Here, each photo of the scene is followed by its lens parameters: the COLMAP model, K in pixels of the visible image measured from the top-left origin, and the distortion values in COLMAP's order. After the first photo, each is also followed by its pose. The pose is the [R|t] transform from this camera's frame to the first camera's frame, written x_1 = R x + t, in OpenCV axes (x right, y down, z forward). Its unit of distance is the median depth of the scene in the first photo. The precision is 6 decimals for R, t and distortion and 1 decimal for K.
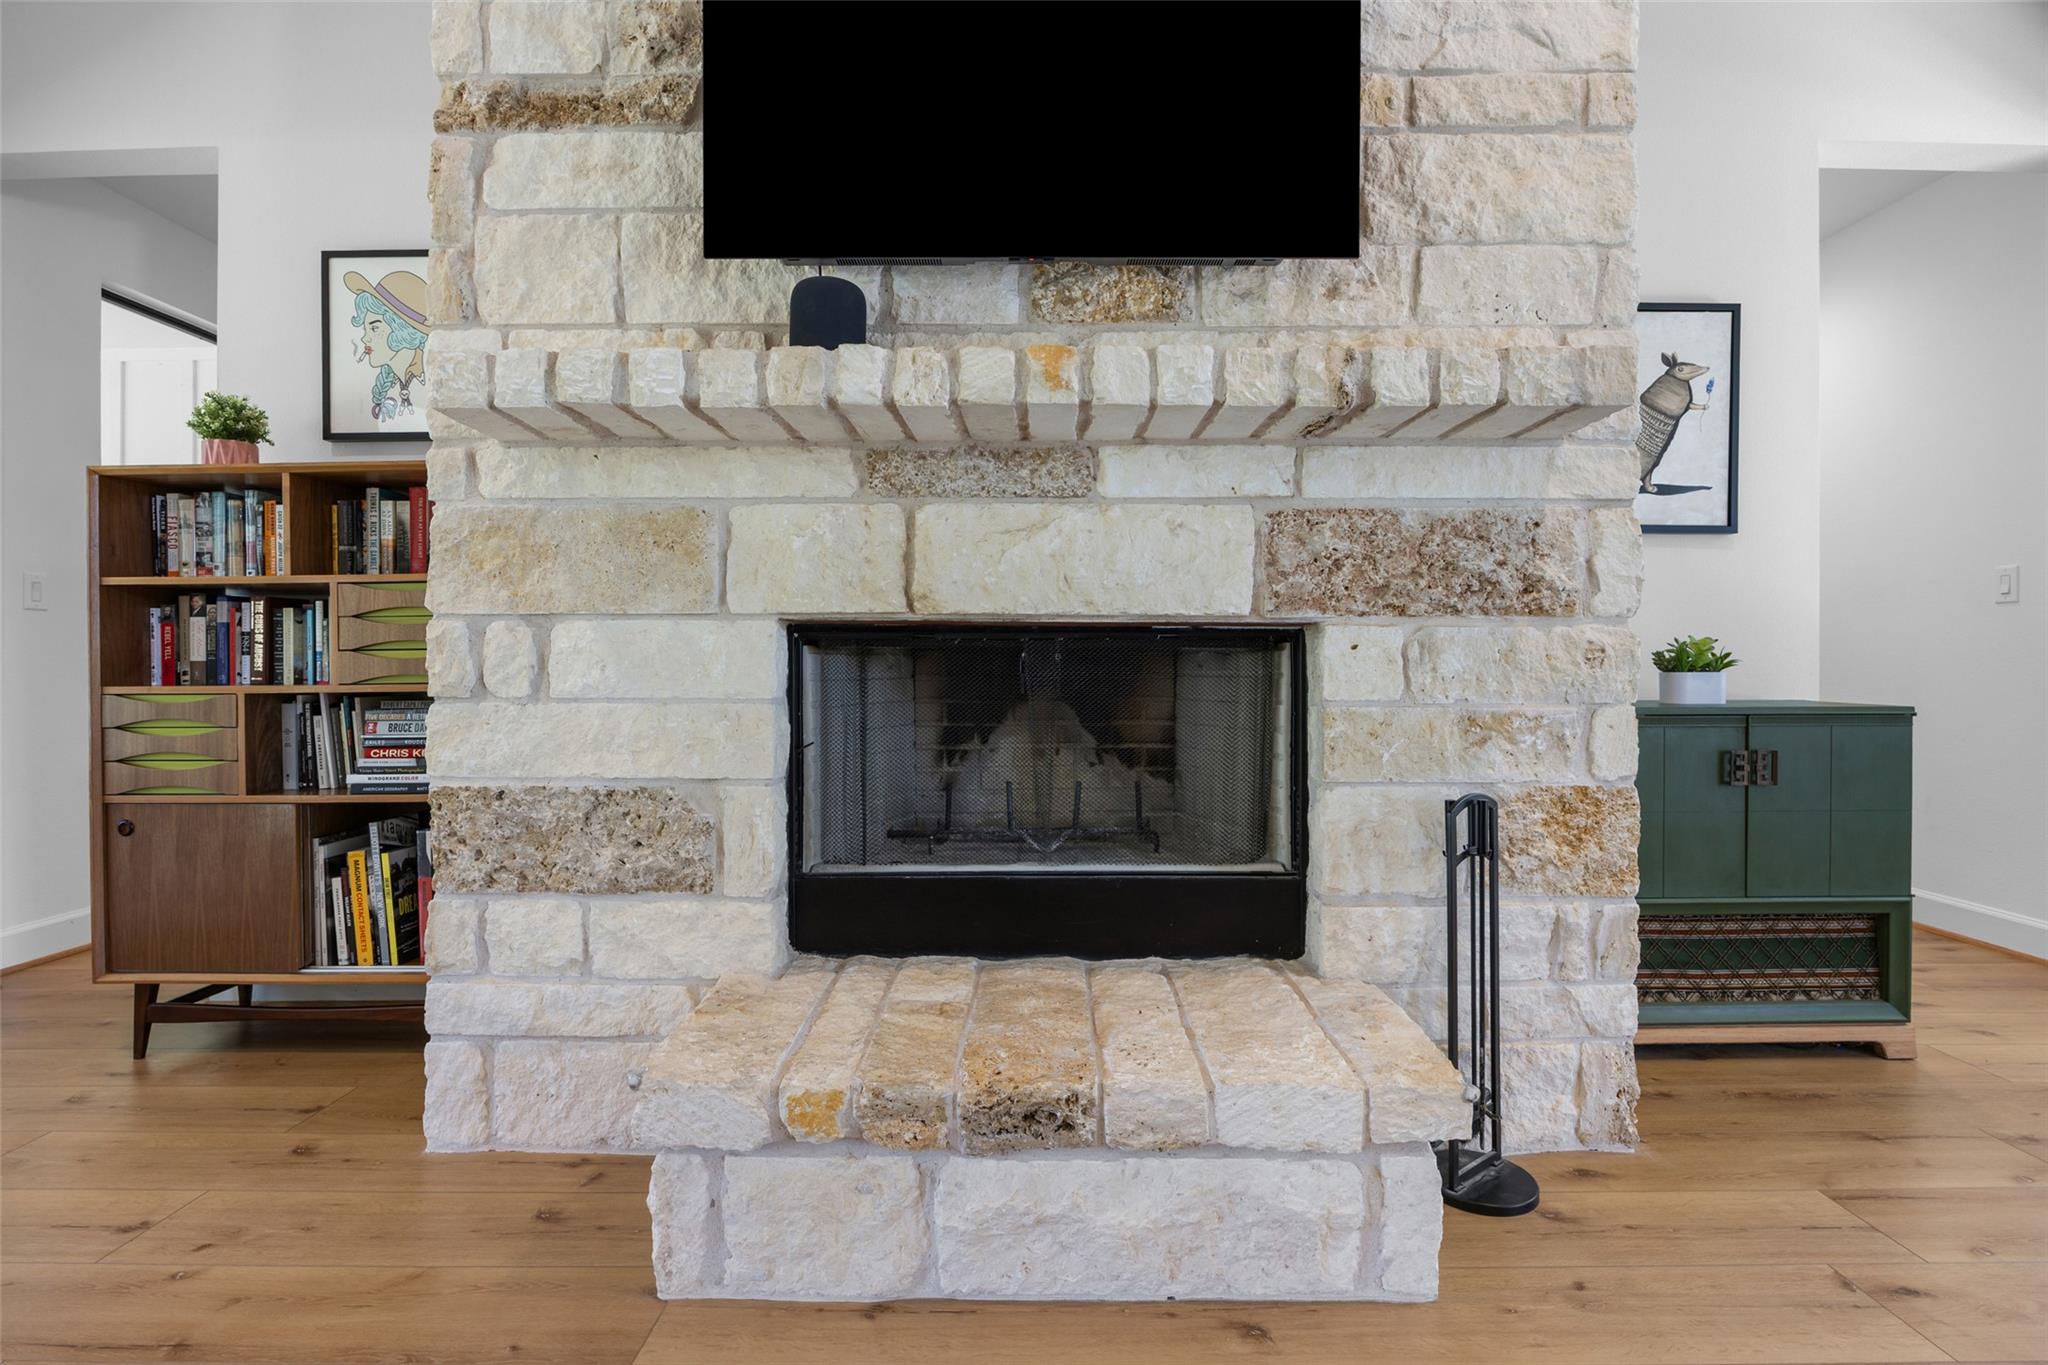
lens RADIAL K [[993.0, 0, 1026.8], [0, 993.0, 669.9], [0, 0, 1]] dist [-0.013142, 0.002324]
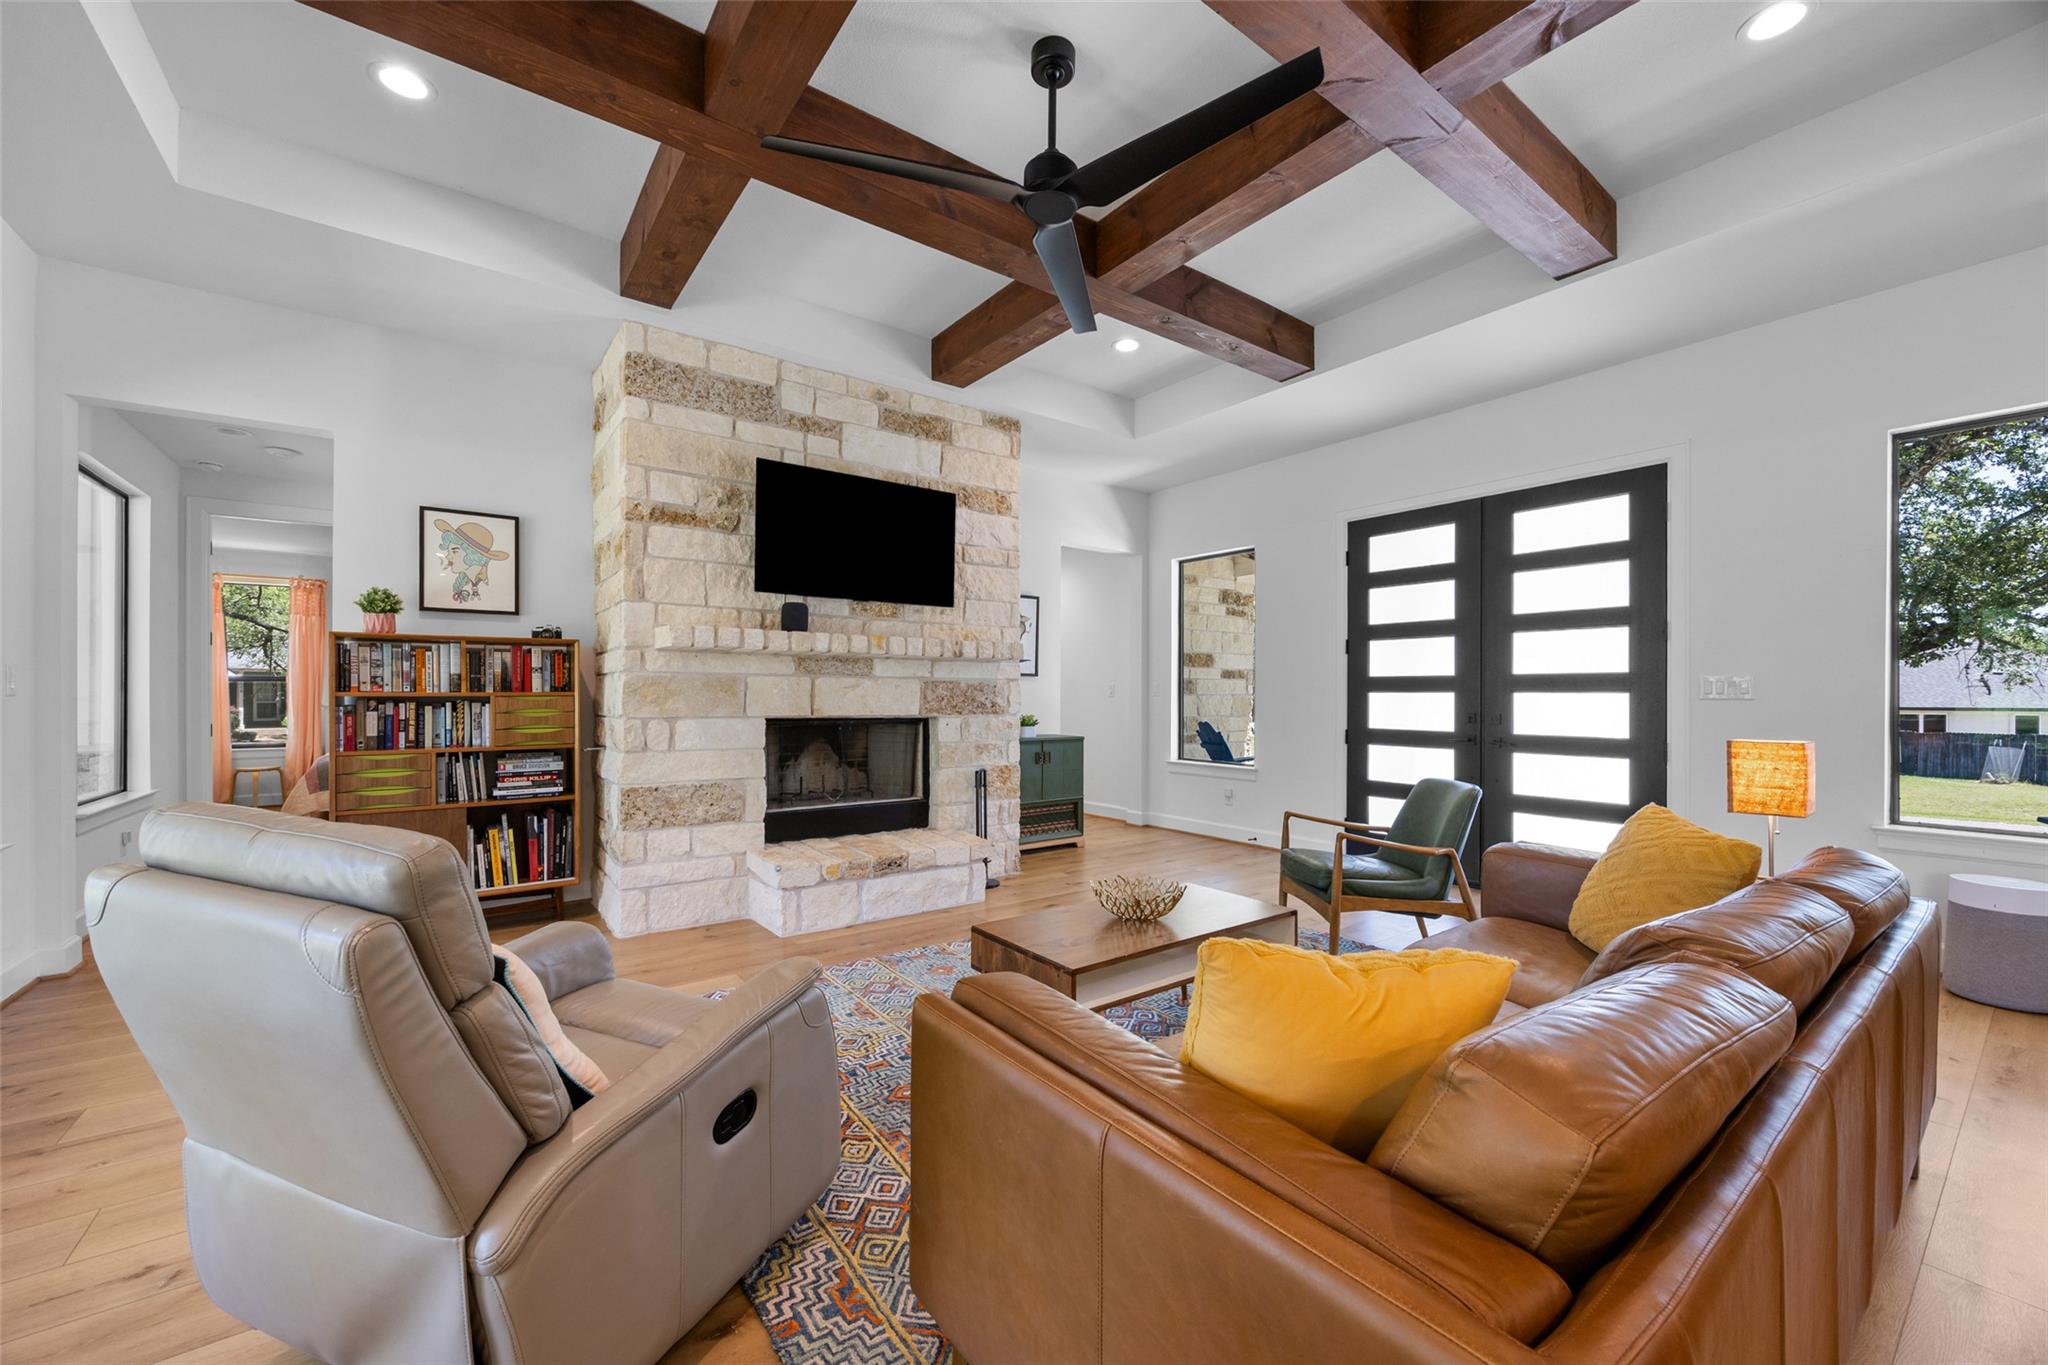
lens RADIAL K [[793.7, 0, 1022.9], [0, 793.7, 693.1], [0, 0, 1]] dist [-0.002364, -0.000475]
pose [[0.800817, 0.005796, 0.598882, -0.994533], [-0.002801, 0.999978, -0.005931, -0.109198], [-0.598903, 0.003072, 0.800816, -1.174347]]
